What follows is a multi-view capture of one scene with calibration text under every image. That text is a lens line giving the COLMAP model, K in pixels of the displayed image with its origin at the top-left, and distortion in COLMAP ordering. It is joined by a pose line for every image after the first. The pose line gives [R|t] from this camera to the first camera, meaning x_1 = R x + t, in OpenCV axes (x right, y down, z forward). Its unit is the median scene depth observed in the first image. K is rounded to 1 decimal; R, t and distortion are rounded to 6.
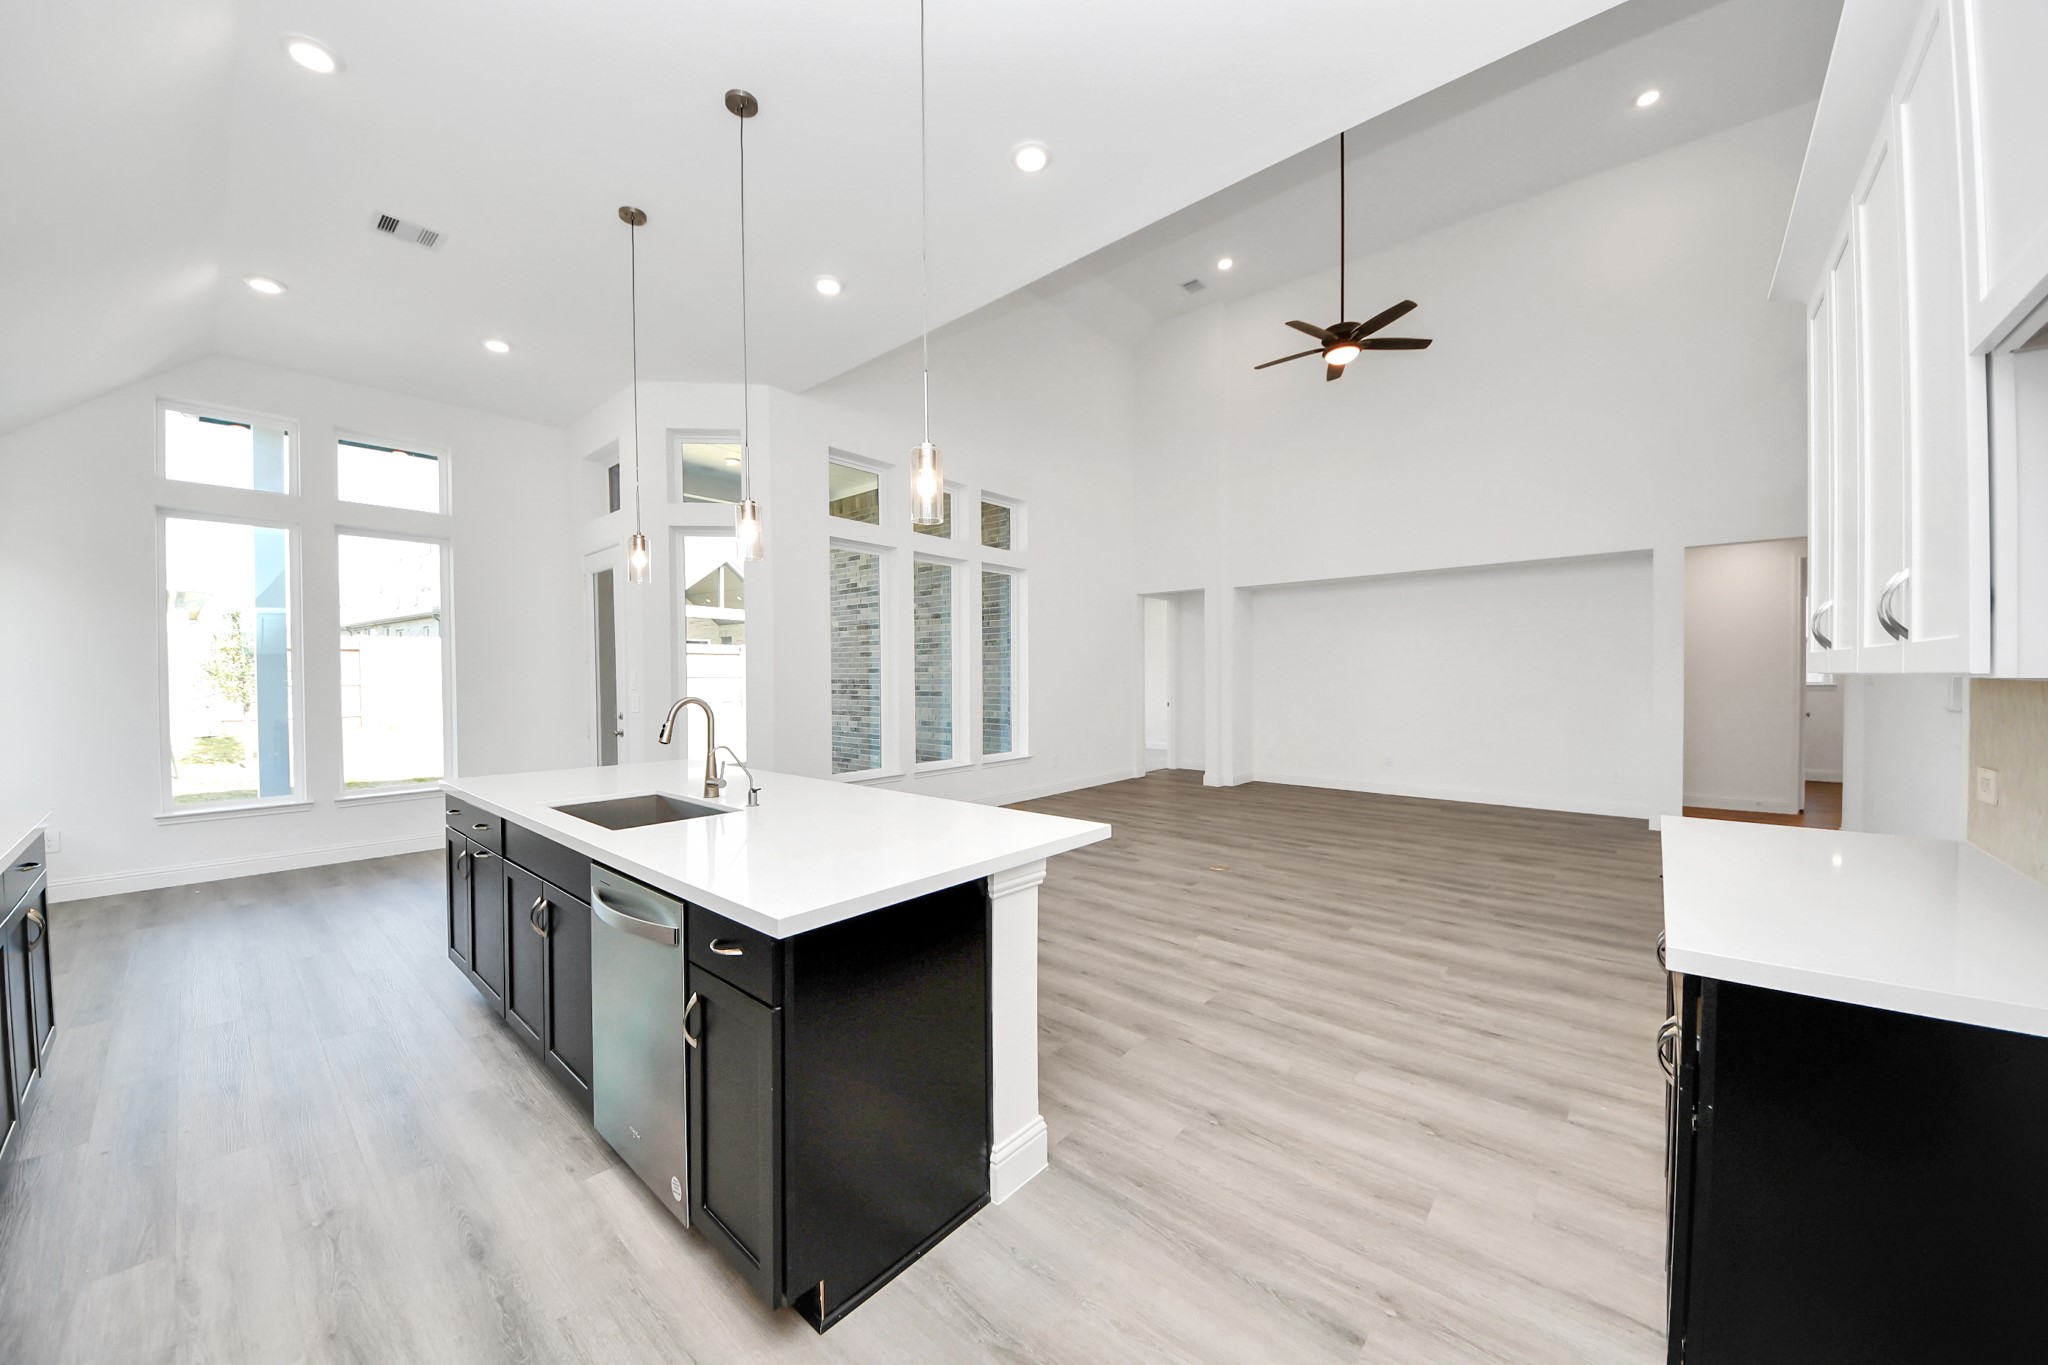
lens RADIAL K [[728.4, 0, 1011.8], [0, 728.4, 682.8], [0, 0, 1]] dist [0.009574, -0.008852]
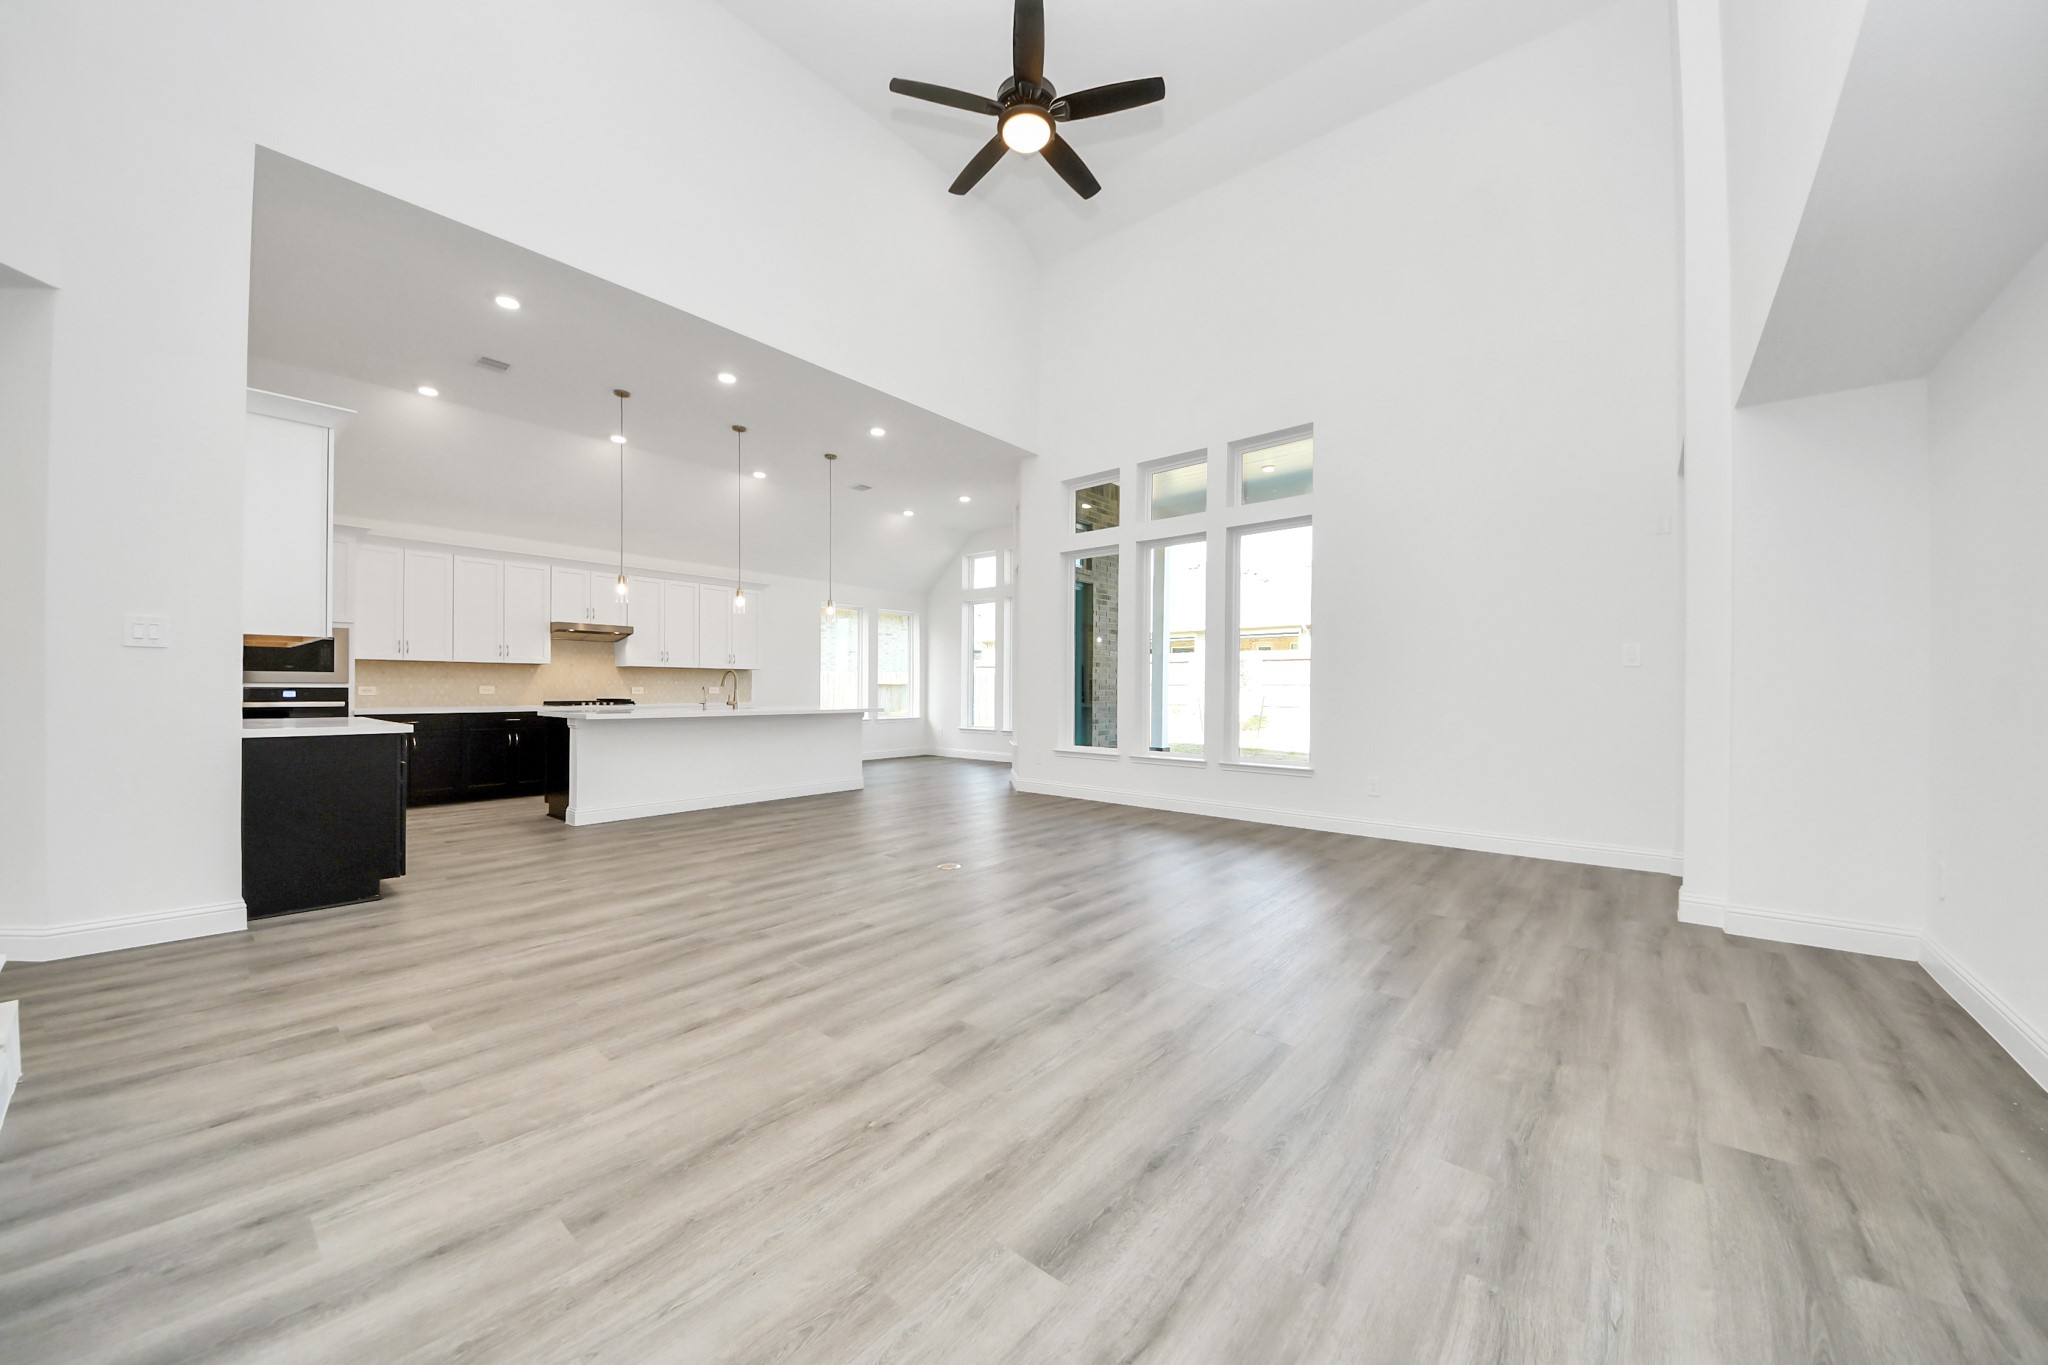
lens RADIAL K [[722.4, 0, 1012.9], [0, 722.4, 684.1], [0, 0, 1]] dist [0.028729, -0.018911]
pose [[0.017850, -0.001970, -0.999839, 1.401455], [-0.016458, 0.999862, -0.002264, 0.038535], [0.999705, 0.016495, 0.017816, 1.269226]]
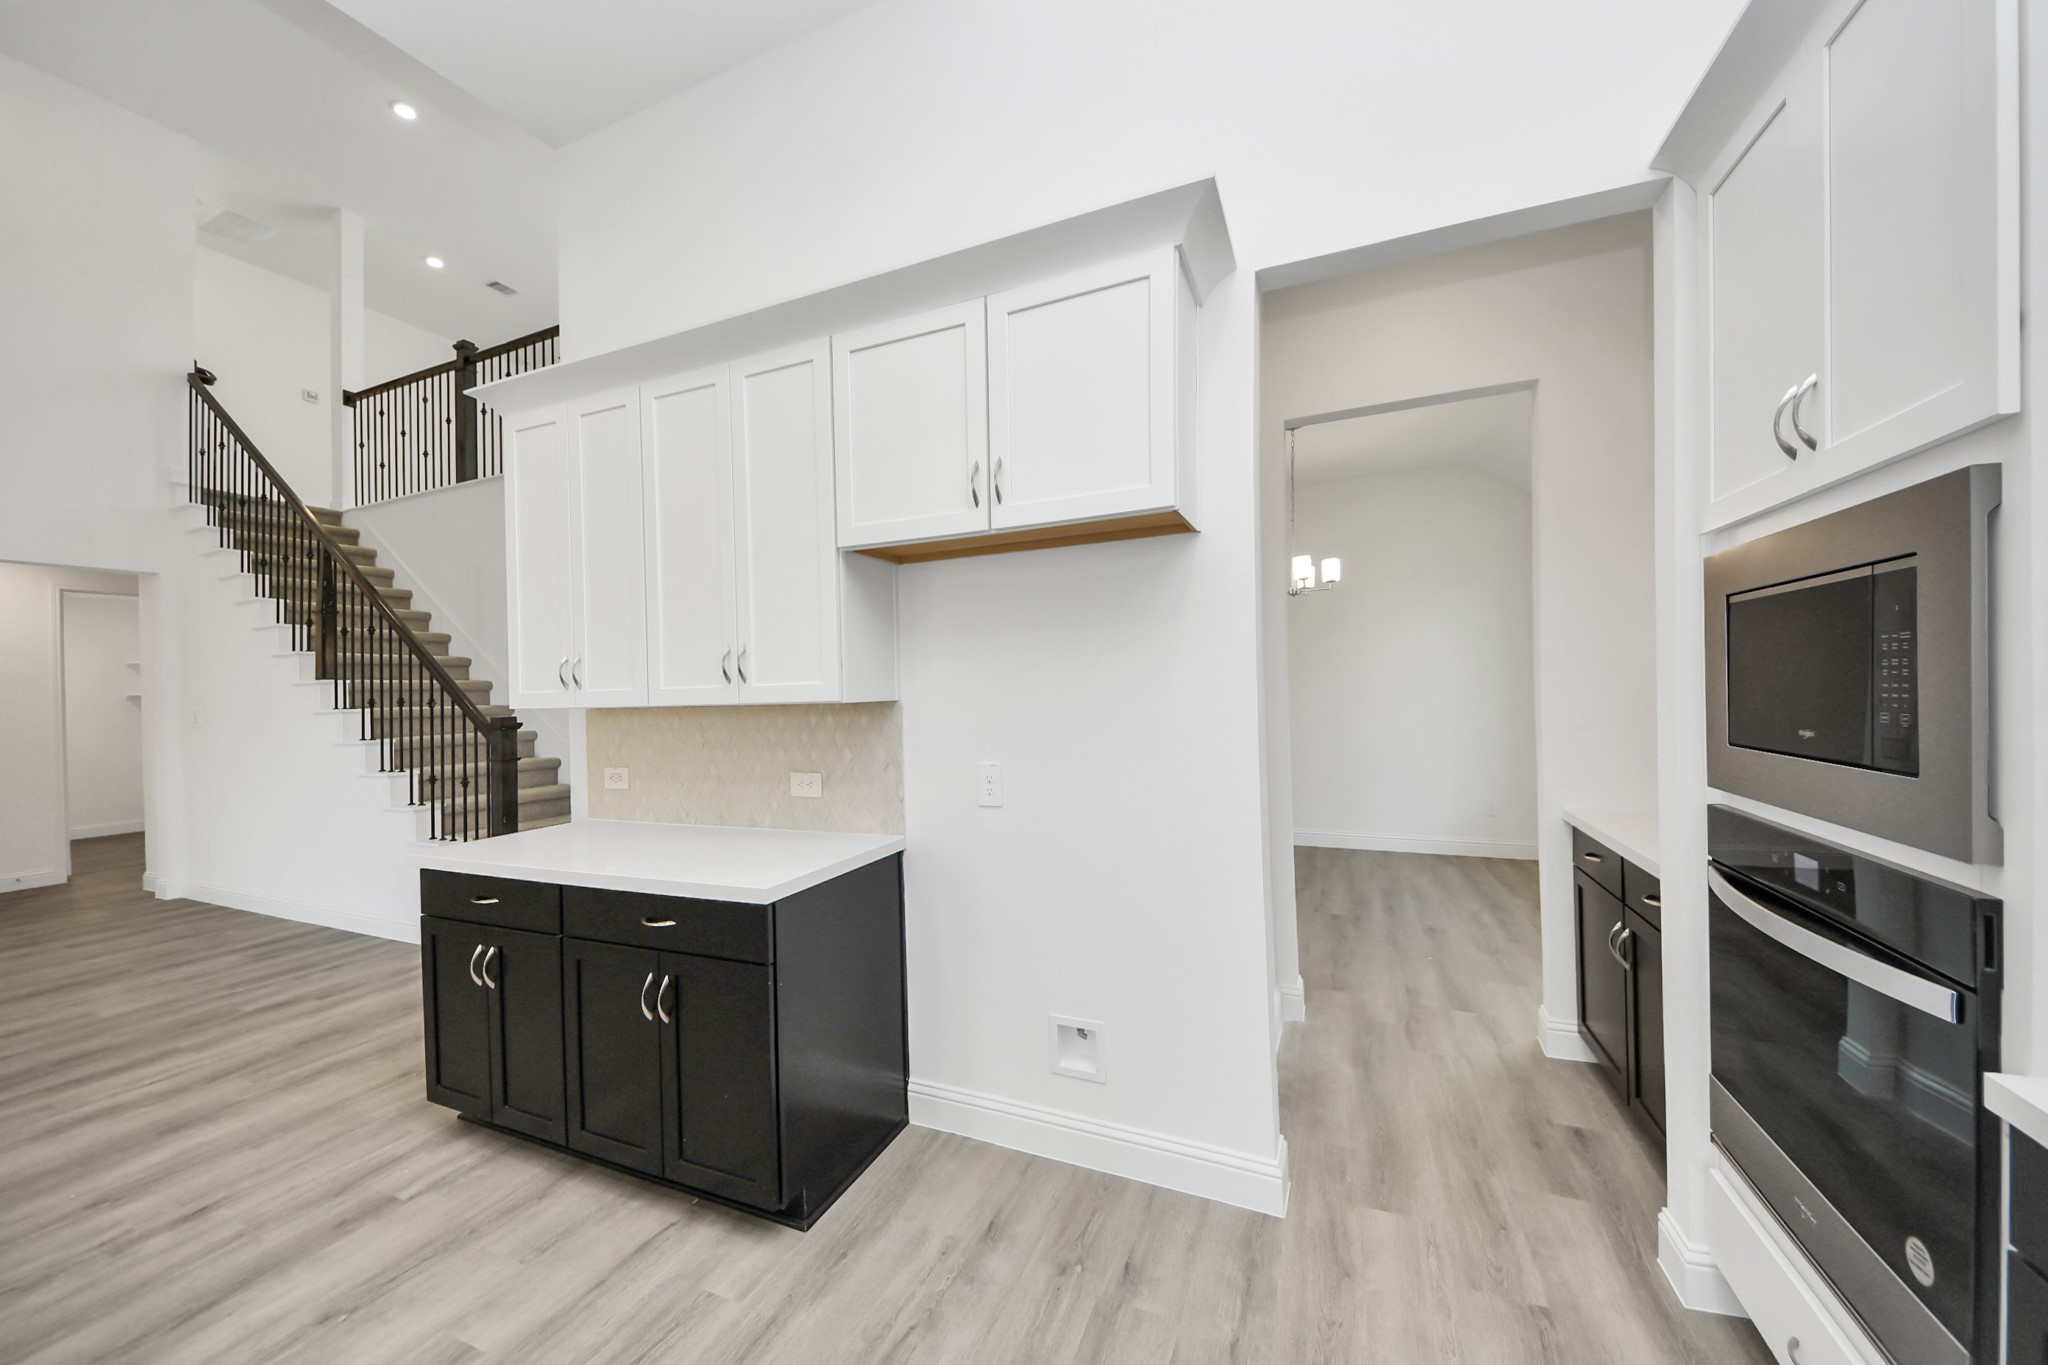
lens RADIAL K [[761.3, 0, 1024.0], [0, 761.3, 682.5], [0, 0, 1]] dist [-0.000404, -0.008414]
pose [[-0.311369, 0.020379, 0.950071, -0.204001], [0.040701, 0.999139, -0.008092, -0.006011], [-0.949417, 0.036149, -0.311930, 0.276848]]
